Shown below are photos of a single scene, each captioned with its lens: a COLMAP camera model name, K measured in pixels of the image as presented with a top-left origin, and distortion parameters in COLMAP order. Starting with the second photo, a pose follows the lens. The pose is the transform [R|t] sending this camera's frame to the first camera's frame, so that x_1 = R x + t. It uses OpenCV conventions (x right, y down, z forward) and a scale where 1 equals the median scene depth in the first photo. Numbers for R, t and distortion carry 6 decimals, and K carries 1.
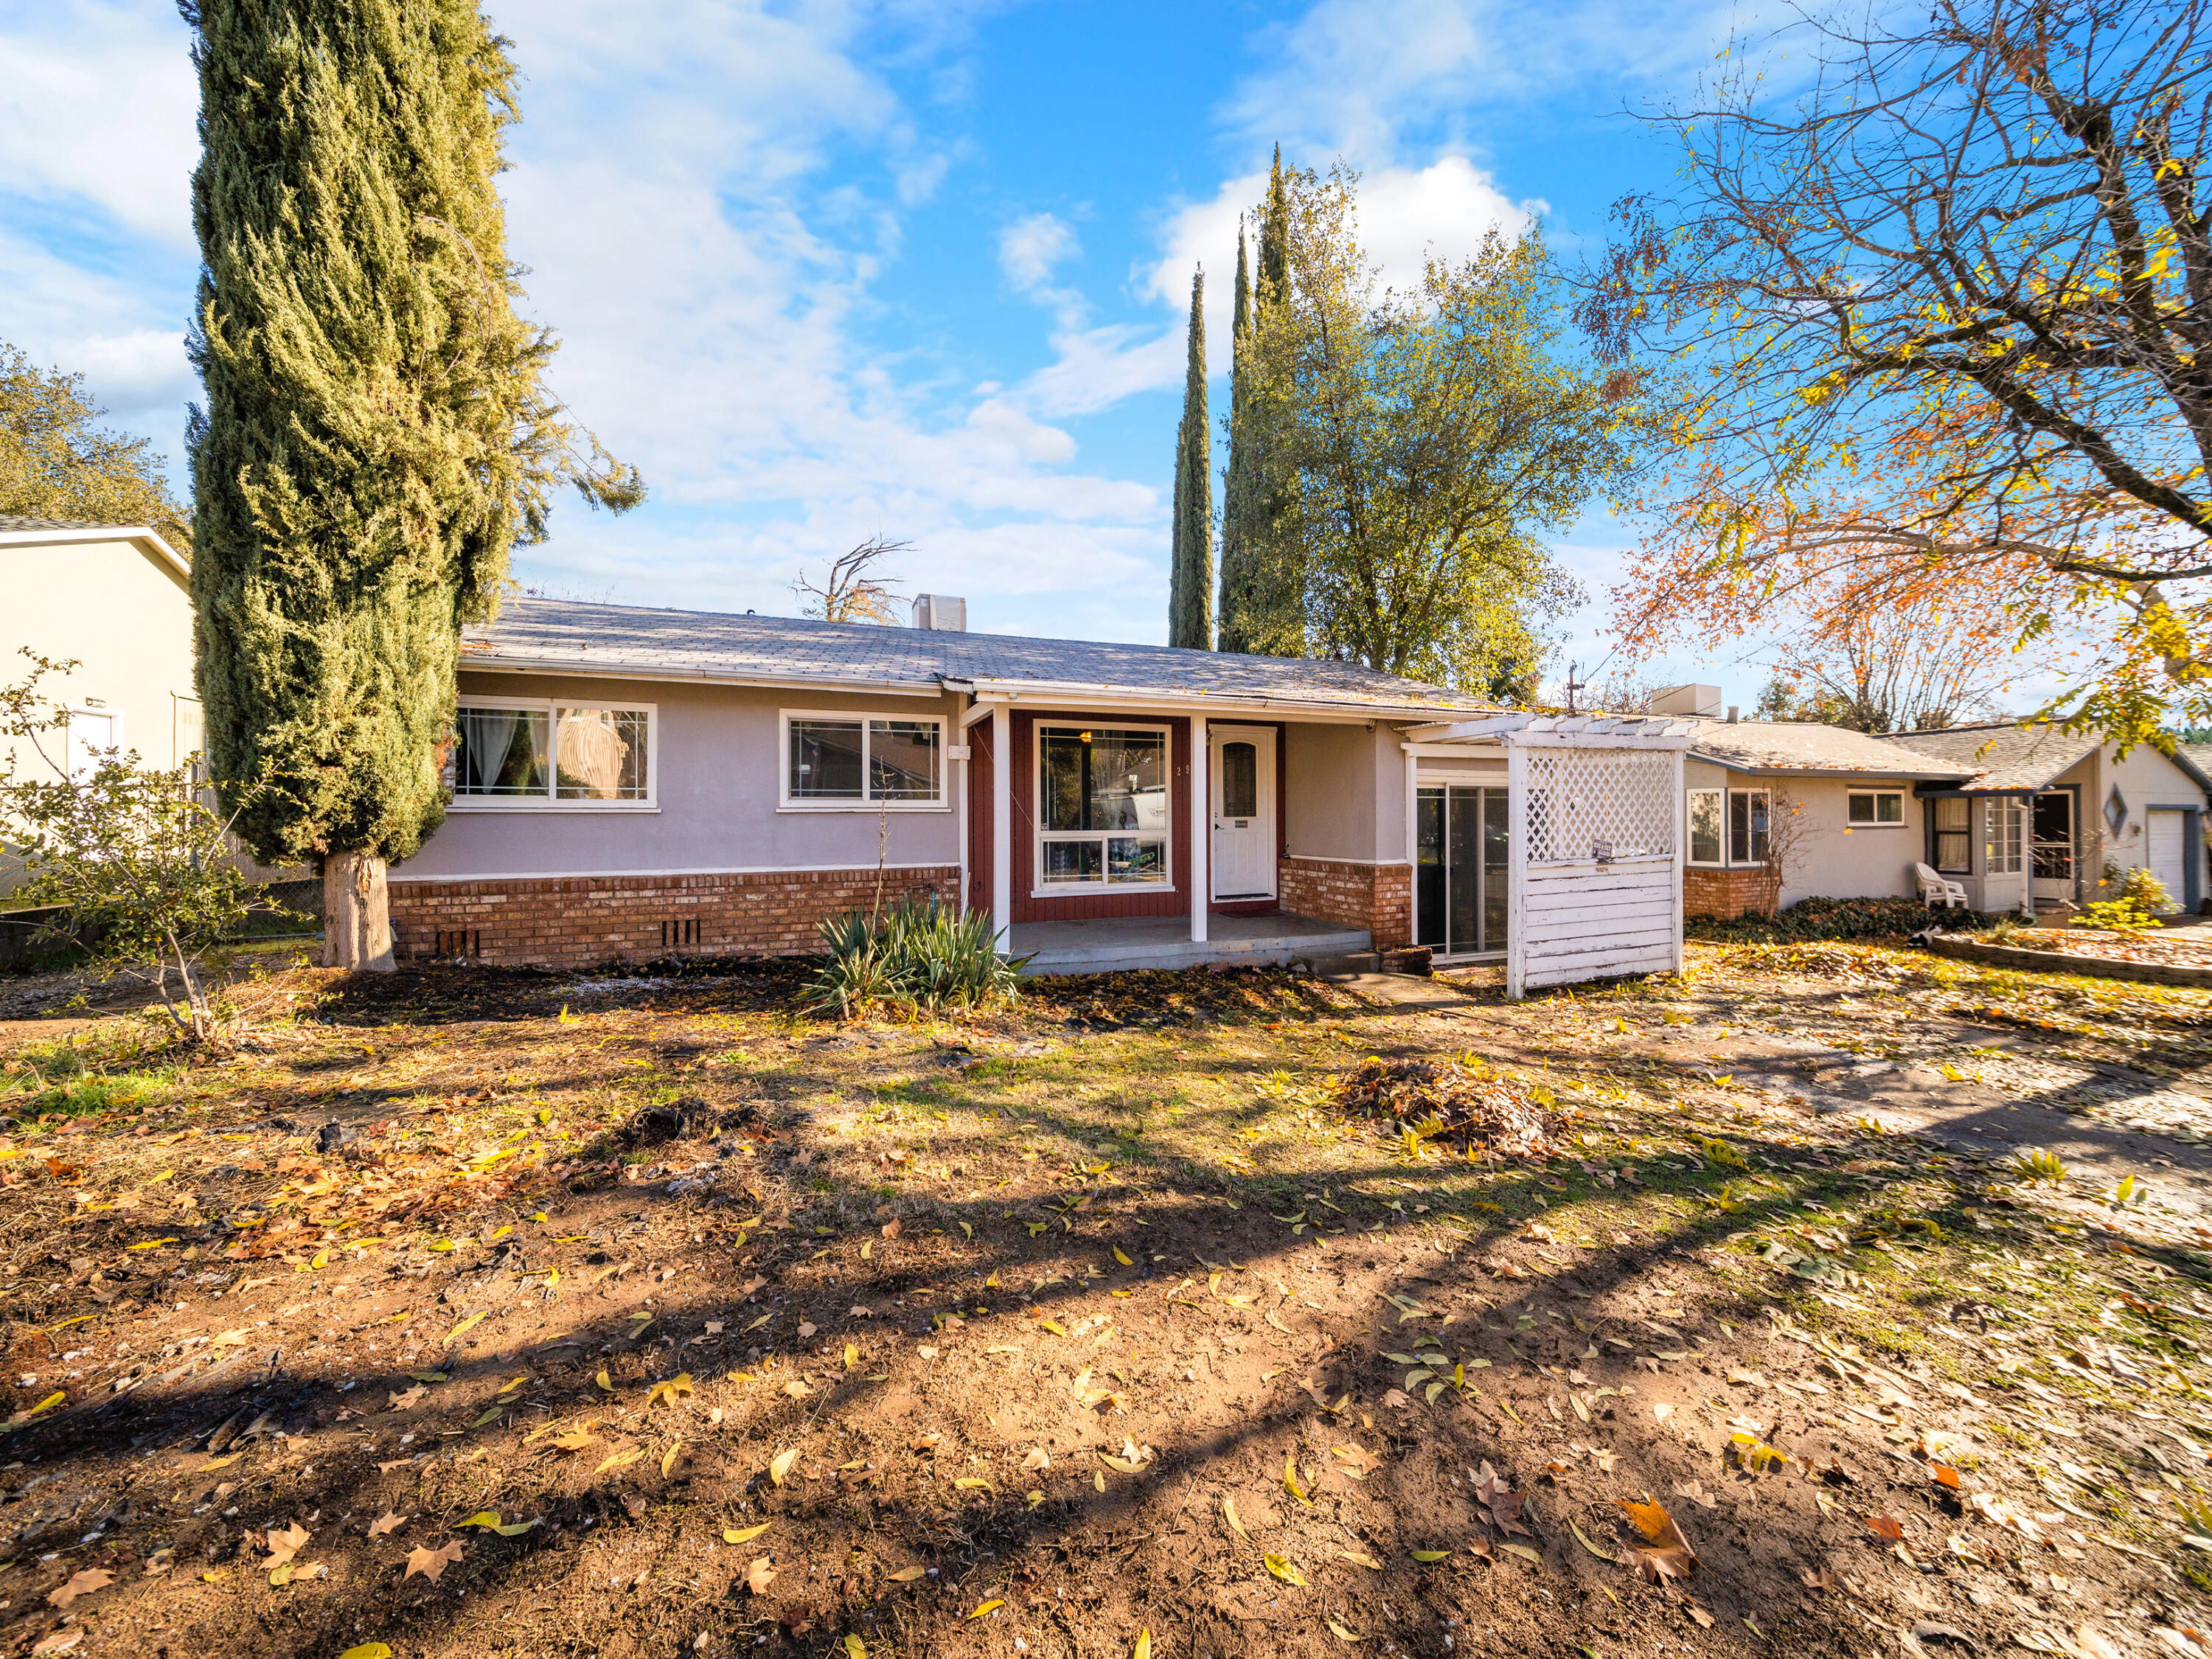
lens RADIAL K [[783.2, 0, 1091.3], [0, 783.2, 823.4], [0, 0, 1]] dist [0.000899, -0.001329]
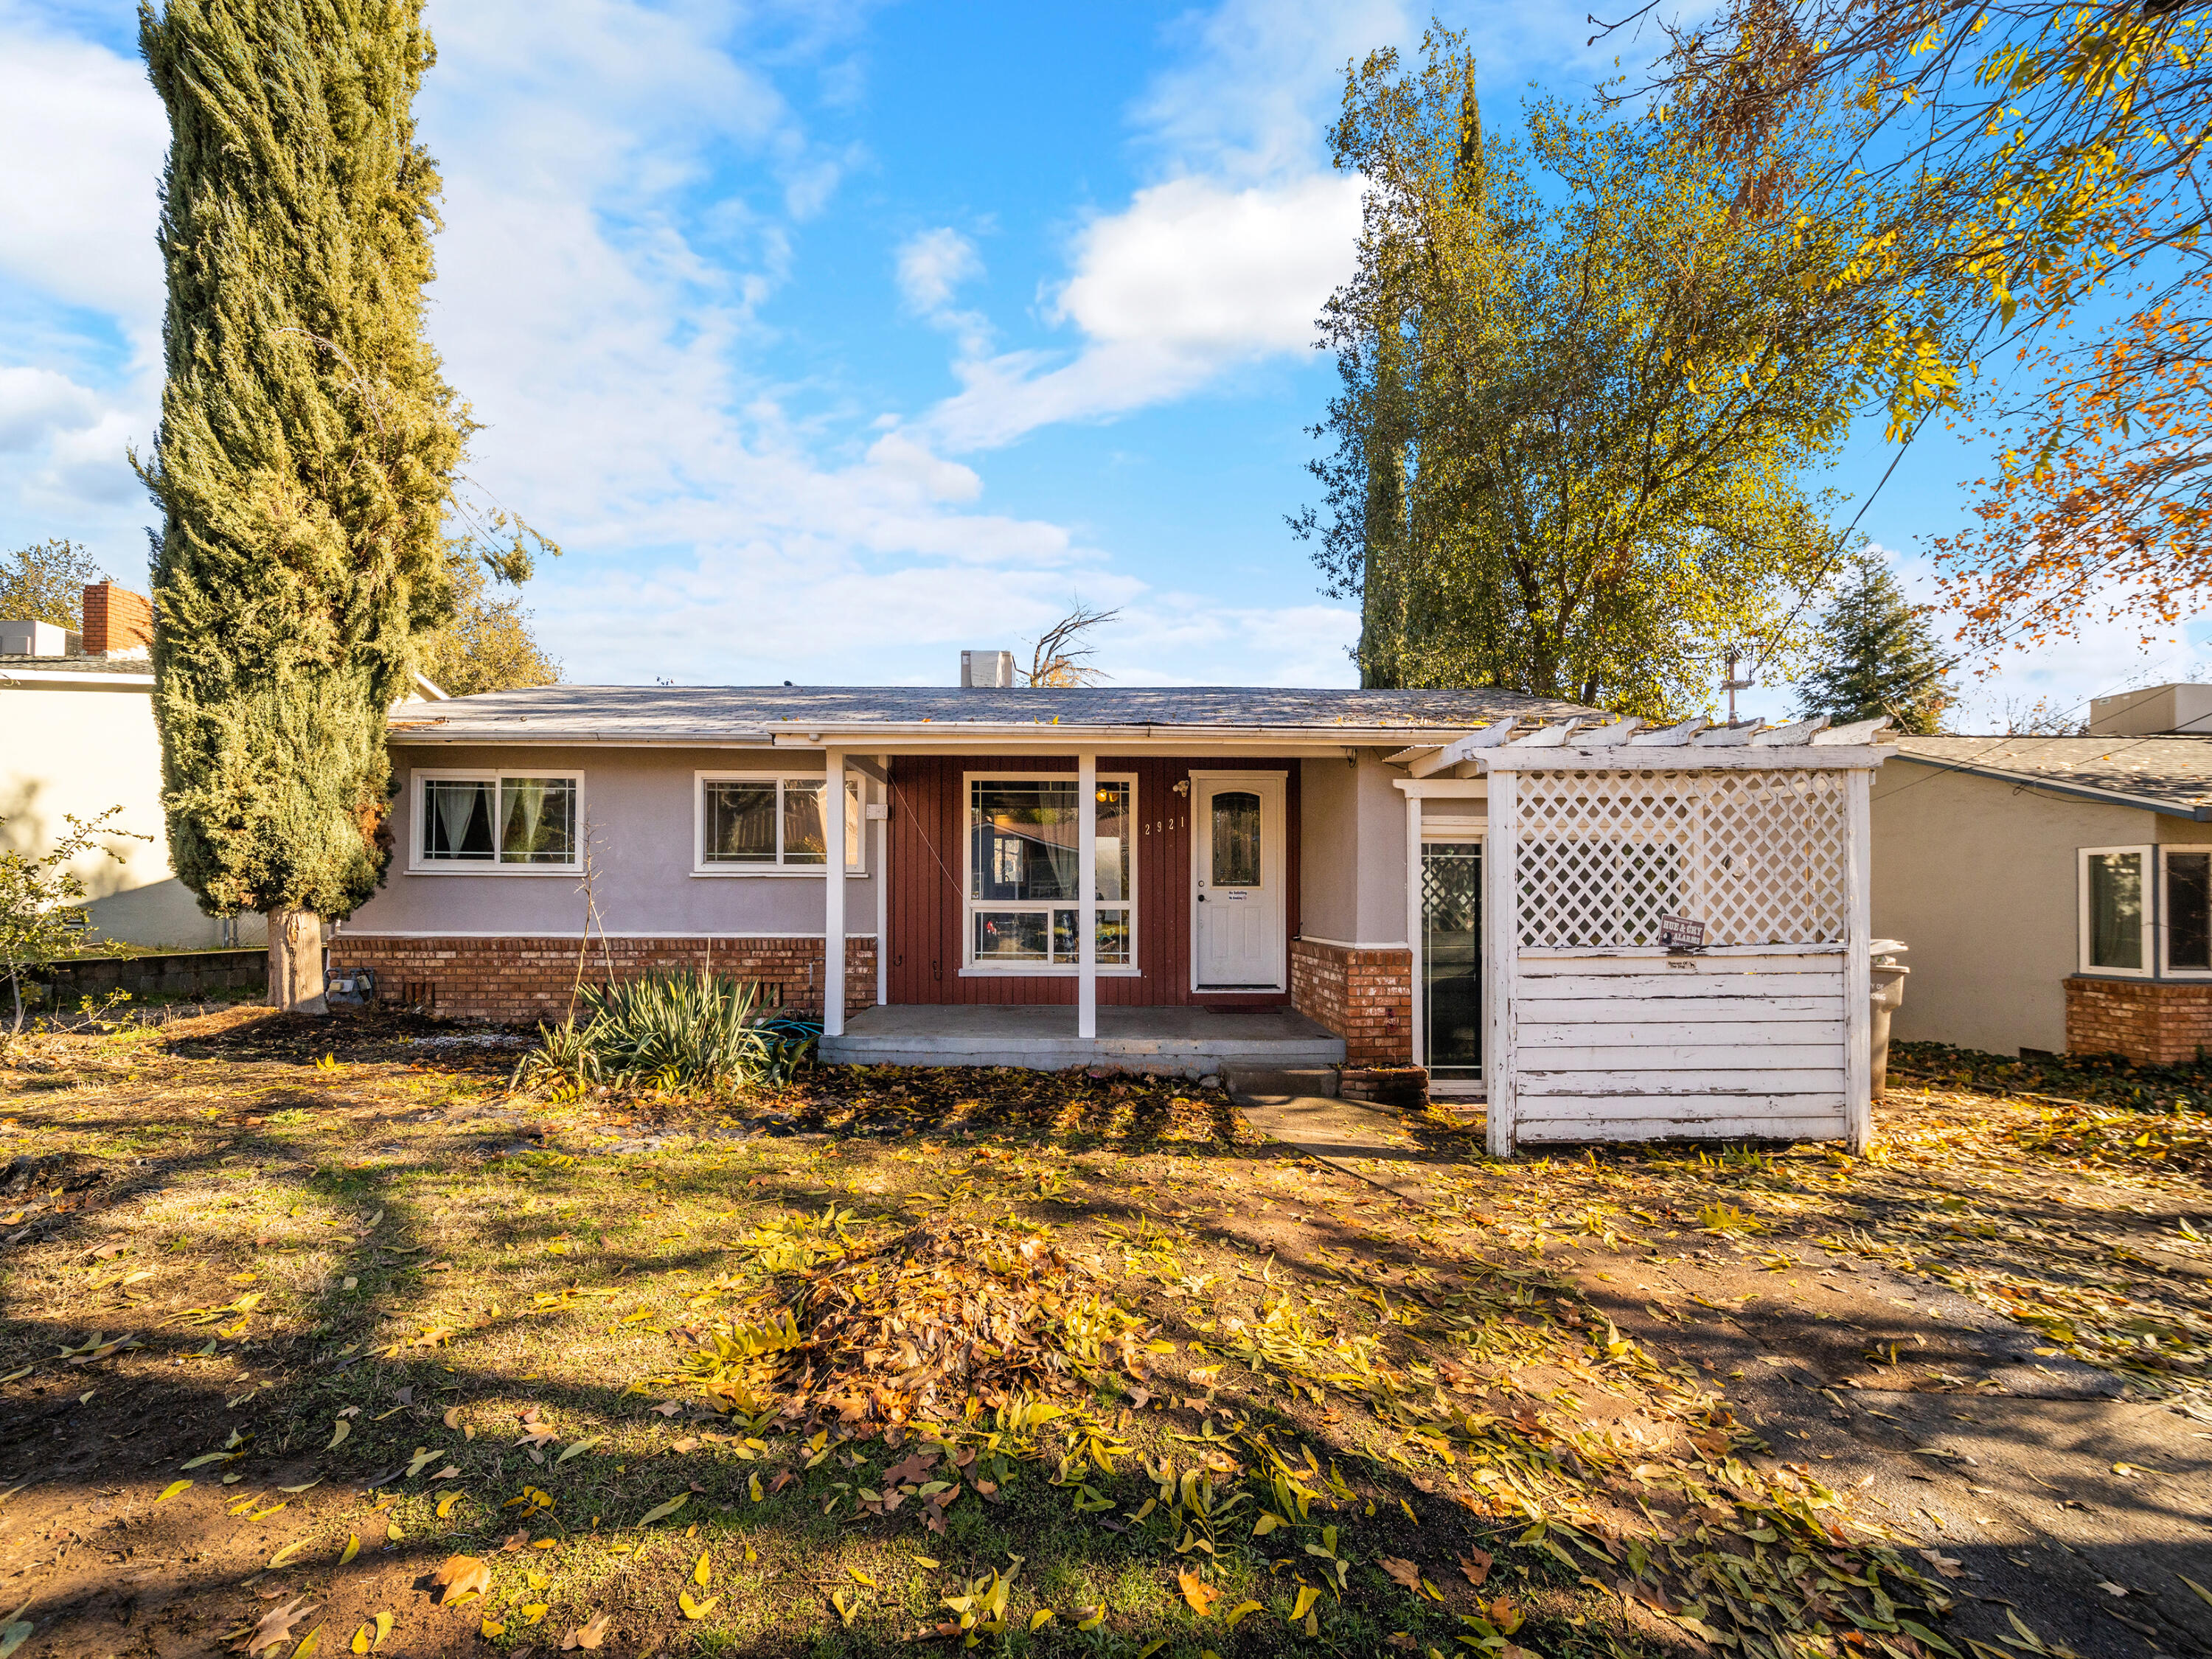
lens RADIAL K [[814.3, 0, 1106.7], [0, 814.3, 900.9], [0, 0, 1]] dist [-0.000040, 0.000030]
pose [[0.938659, 0.008158, -0.344750, 0.580266], [-0.011562, 0.999903, -0.007820, 0.023736], [0.344653, 0.011326, 0.938662, 0.301142]]
